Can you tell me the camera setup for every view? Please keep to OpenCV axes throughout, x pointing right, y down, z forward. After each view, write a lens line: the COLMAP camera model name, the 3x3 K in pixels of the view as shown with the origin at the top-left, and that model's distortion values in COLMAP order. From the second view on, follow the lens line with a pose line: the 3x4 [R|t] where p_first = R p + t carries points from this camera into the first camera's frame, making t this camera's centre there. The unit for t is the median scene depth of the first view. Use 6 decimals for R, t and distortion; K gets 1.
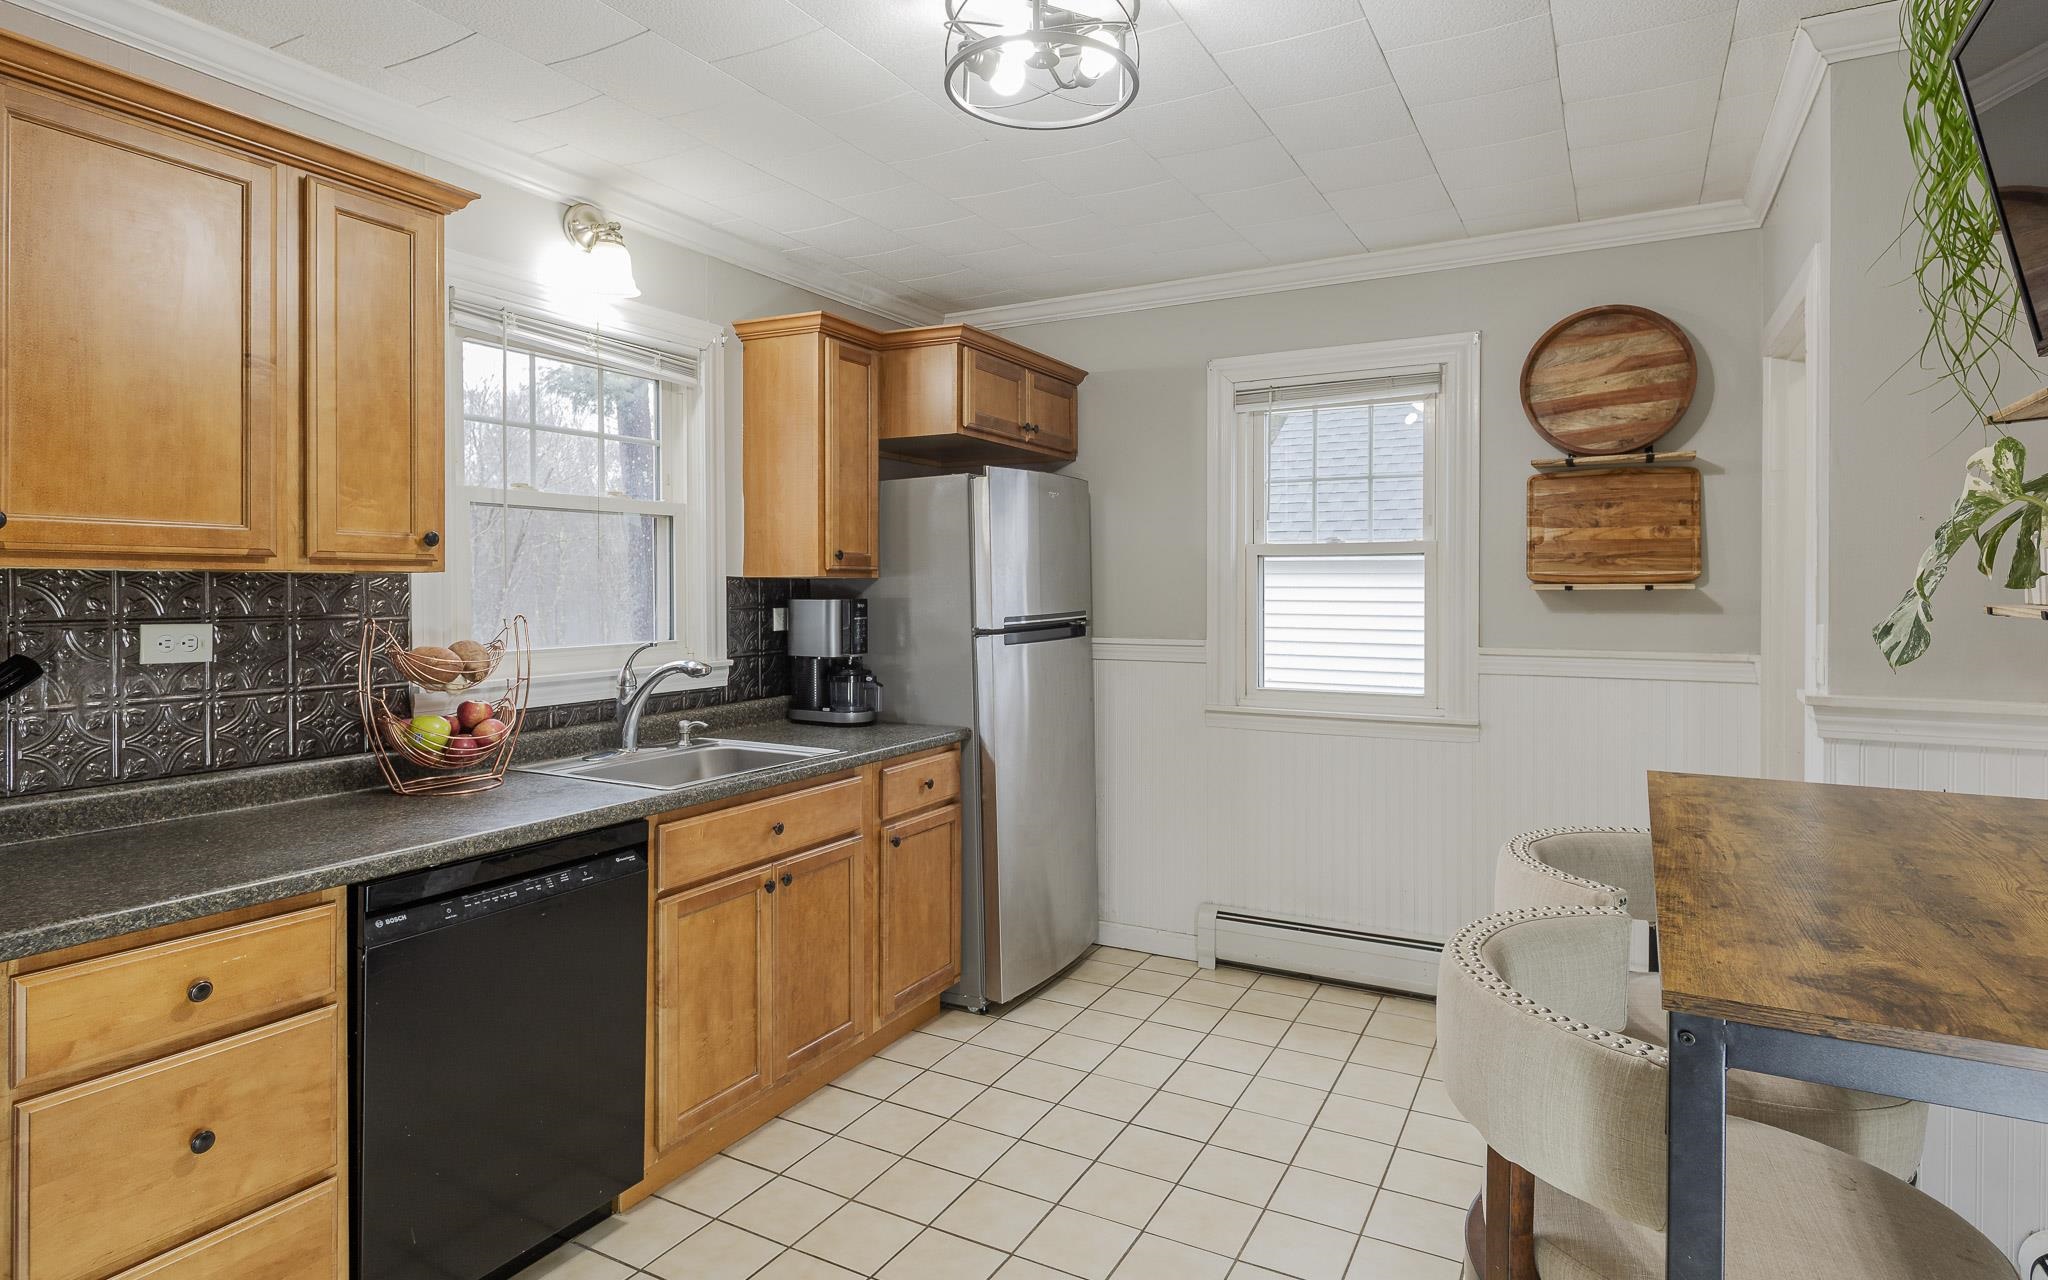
lens RADIAL K [[1057.5, 0, 1034.9], [0, 1057.5, 597.8], [0, 0, 1]] dist [0.004787, -0.003063]
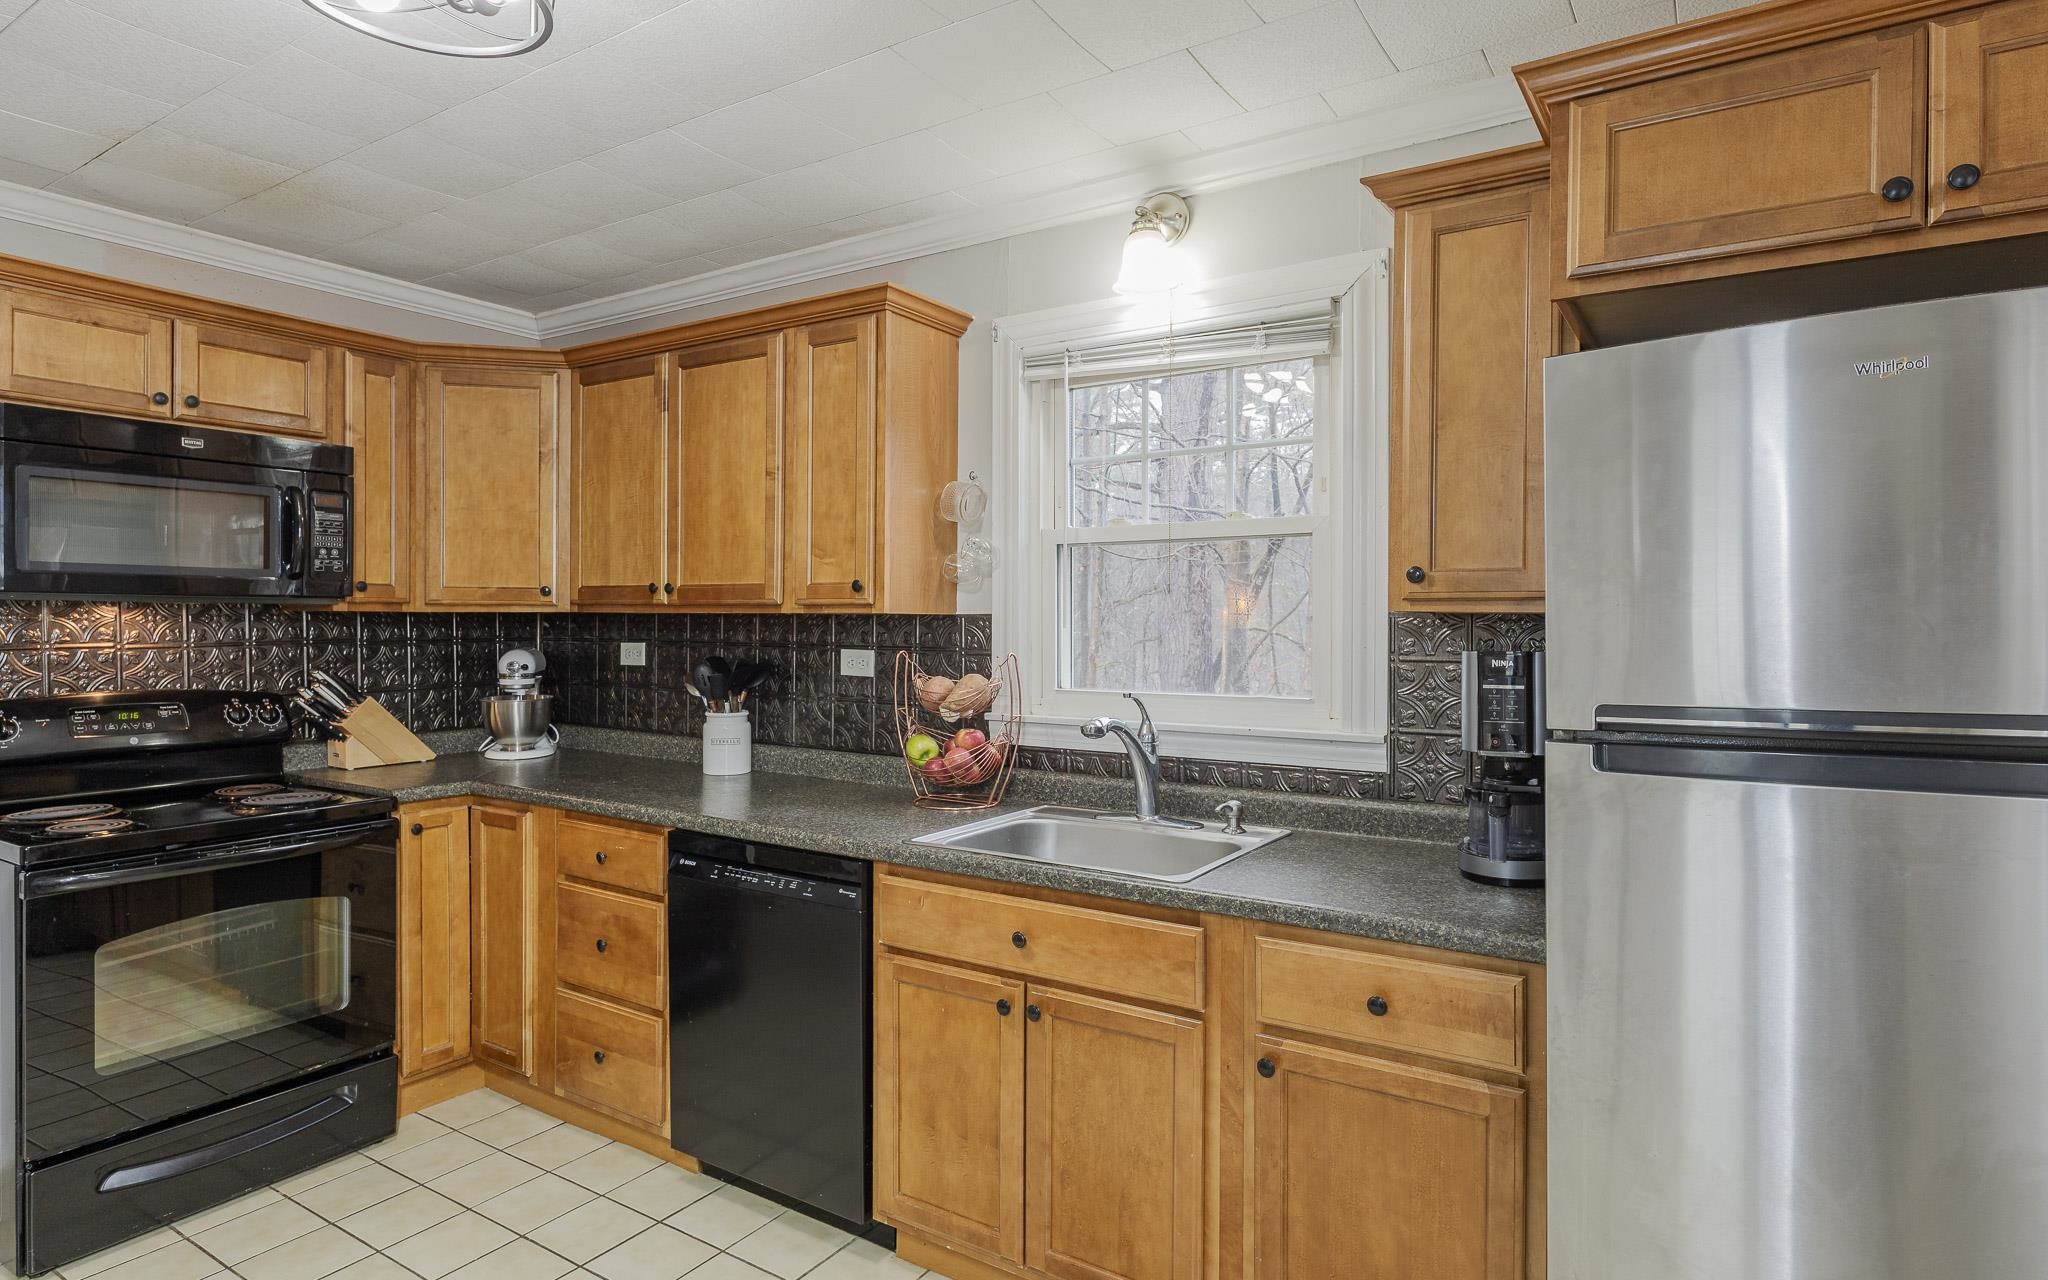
lens RADIAL K [[1092.9, 0, 1012.8], [0, 1092.9, 631.6], [0, 0, 1]] dist [-0.000881, -0.000641]
pose [[-0.063787, 0.004969, -0.997951, 0.576692], [-0.019545, 0.999790, 0.006228, -0.011508], [0.997772, 0.019902, -0.063676, 1.089512]]
